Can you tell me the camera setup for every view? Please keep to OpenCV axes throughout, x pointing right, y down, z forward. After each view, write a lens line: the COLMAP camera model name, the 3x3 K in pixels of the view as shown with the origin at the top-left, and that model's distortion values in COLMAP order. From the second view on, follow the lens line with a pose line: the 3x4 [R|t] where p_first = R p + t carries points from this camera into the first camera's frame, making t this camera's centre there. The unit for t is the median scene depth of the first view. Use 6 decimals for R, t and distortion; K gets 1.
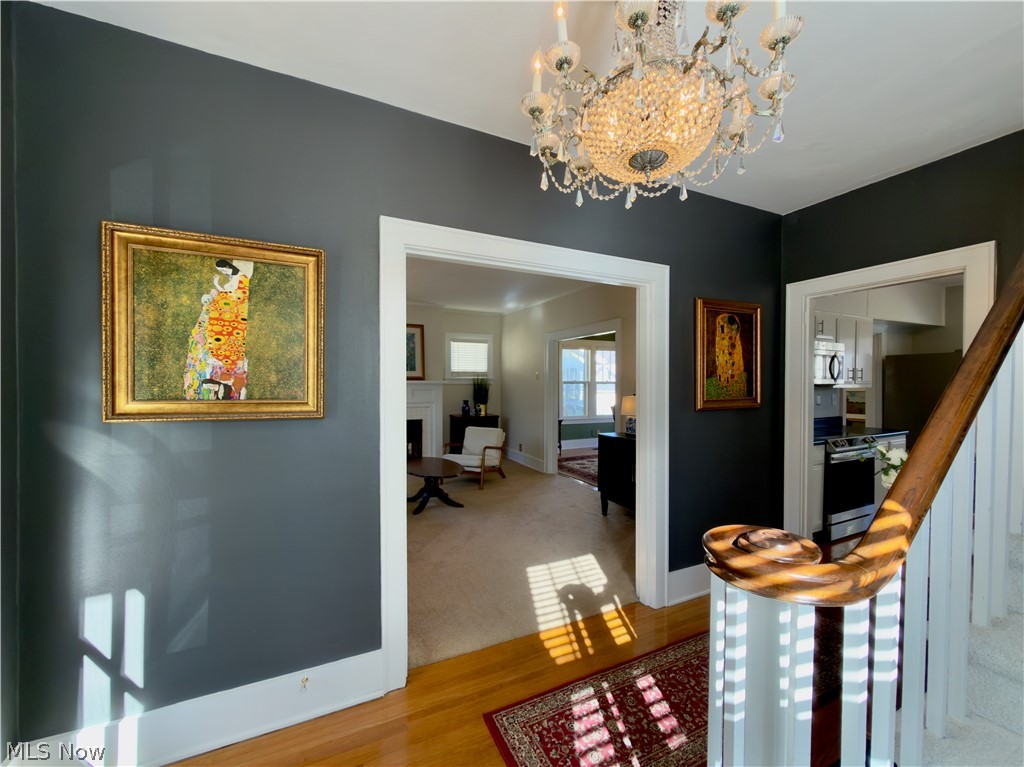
lens RADIAL K [[413.5, 0, 512.0], [0, 413.5, 383.5], [0, 0, 1]] dist [0.000346, 0.000179]
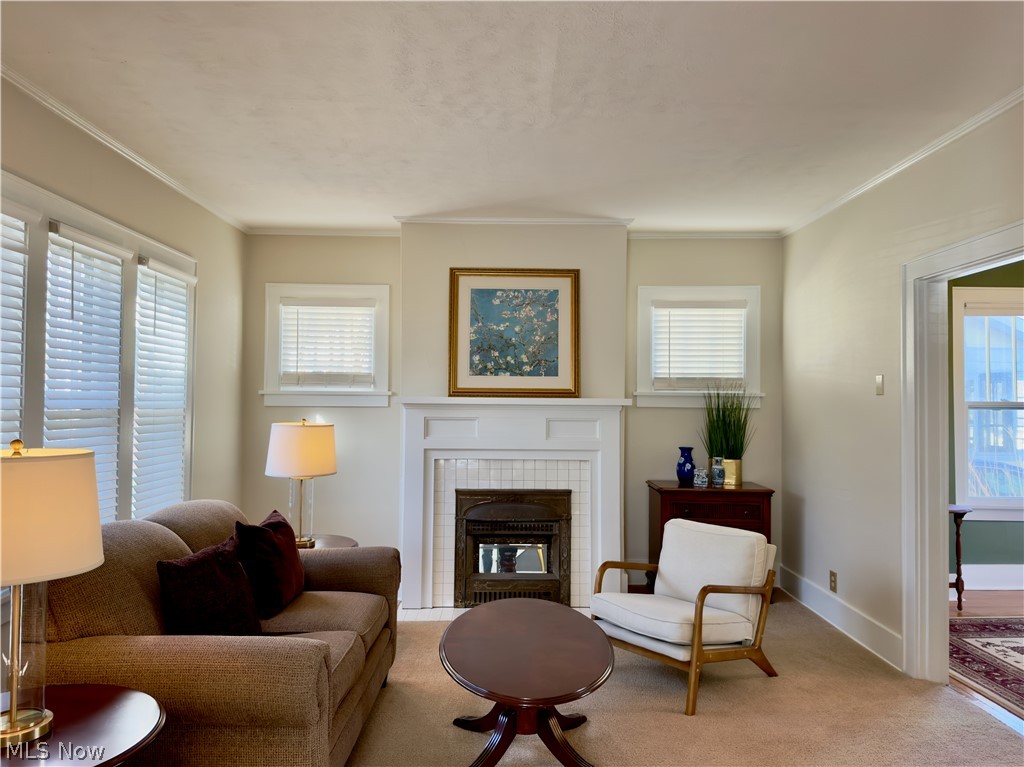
lens RADIAL K [[724.4, 0, 512.0], [0, 724.4, 383.5], [0, 0, 1]] dist [0.078938, -0.098704]
pose [[0.908011, -0.006504, -0.418895, 0.037646], [-0.006931, 0.999509, -0.030544, 0.000789], [0.418888, 0.030637, 0.907521, 0.288923]]
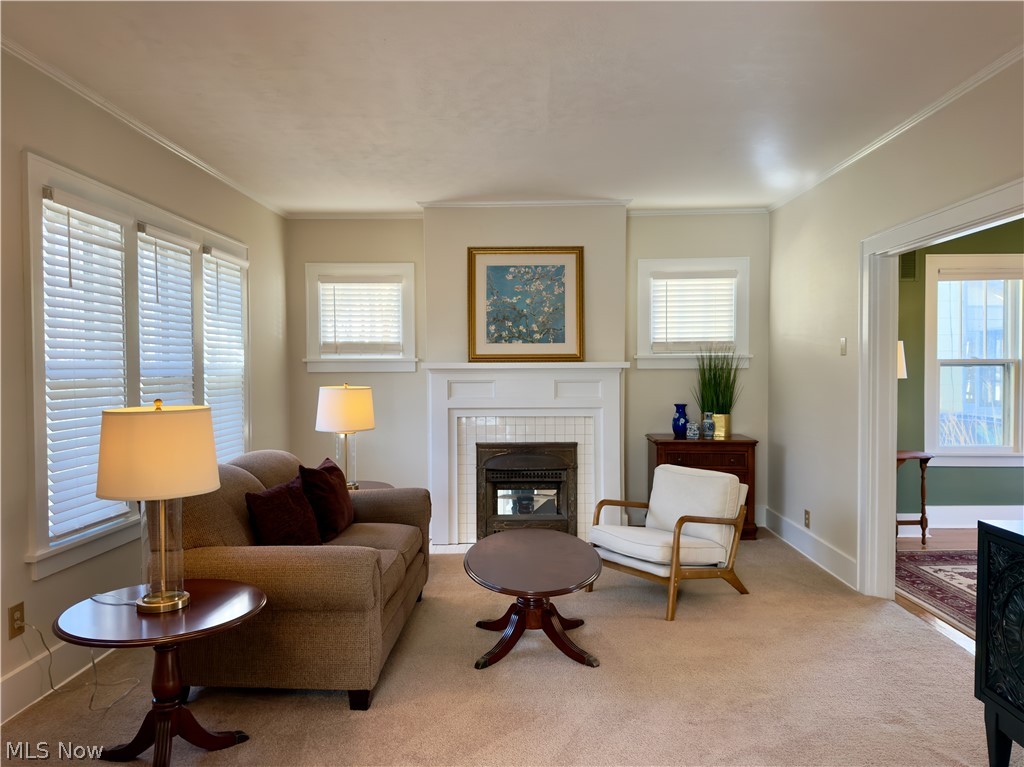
lens RADIAL K [[724.4, 0, 512.0], [0, 724.4, 383.5], [0, 0, 1]] dist [0.078938, -0.098704]
pose [[0.894662, 0.002921, -0.446735, 0.088536], [0.006825, 0.999773, 0.020204, 0.000142], [0.446692, -0.021124, 0.894438, 0.205587]]
